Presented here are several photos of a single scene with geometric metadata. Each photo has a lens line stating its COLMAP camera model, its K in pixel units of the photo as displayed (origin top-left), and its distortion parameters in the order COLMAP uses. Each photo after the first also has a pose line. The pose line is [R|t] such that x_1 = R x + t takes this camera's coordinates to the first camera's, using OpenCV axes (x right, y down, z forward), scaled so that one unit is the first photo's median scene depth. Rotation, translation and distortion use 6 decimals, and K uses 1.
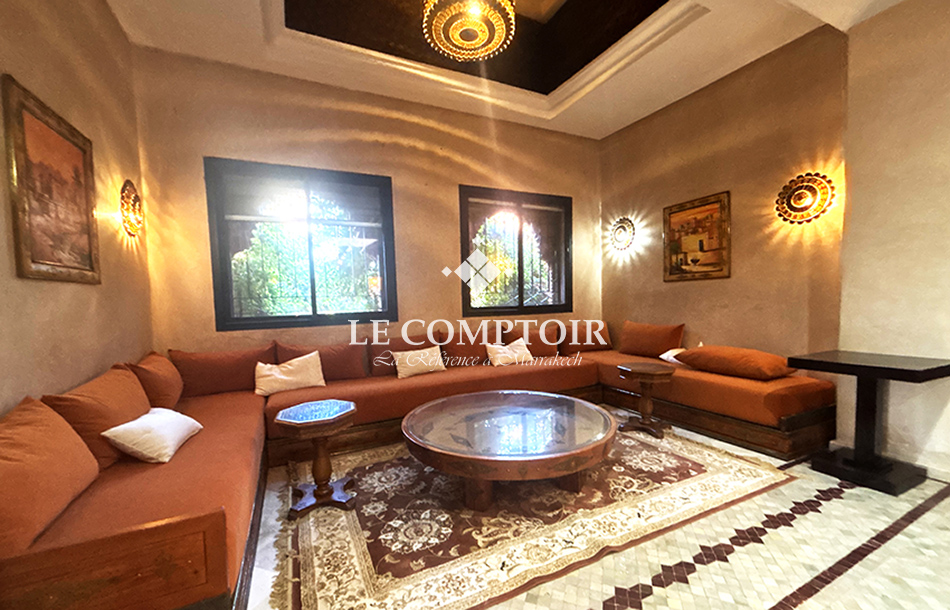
lens RADIAL K [[382.8, 0, 481.9], [0, 382.8, 316.6], [0, 0, 1]] dist [0.001319, 0.000160]
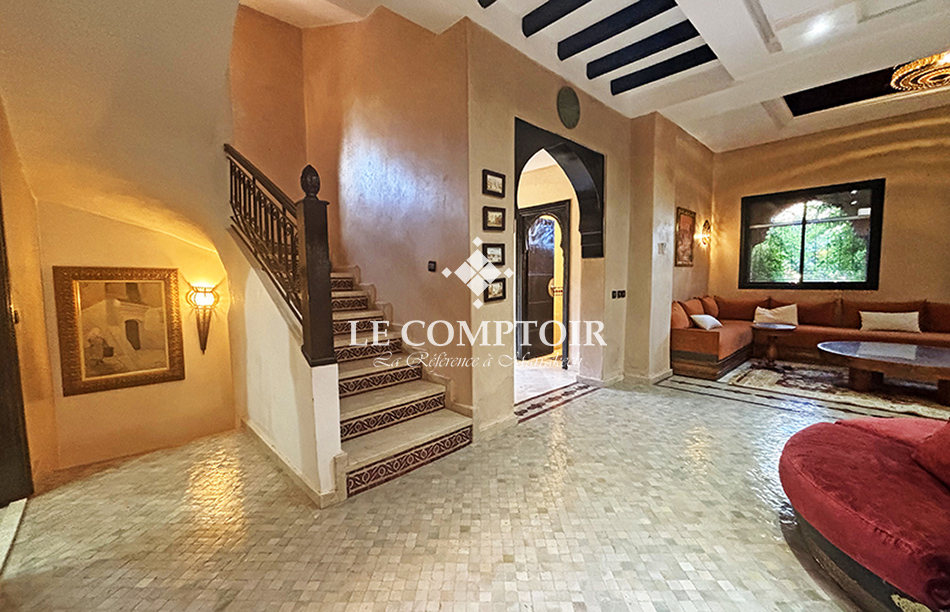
lens RADIAL K [[383.2, 0, 475.0], [0, 383.2, 306.0], [0, 0, 1]] dist [0.001335, 0.000284]
pose [[0.301370, 0.101060, -0.948136, 0.760729], [-0.049344, 0.994688, 0.090338, 0.017099], [0.952230, 0.019559, 0.304756, -0.863491]]
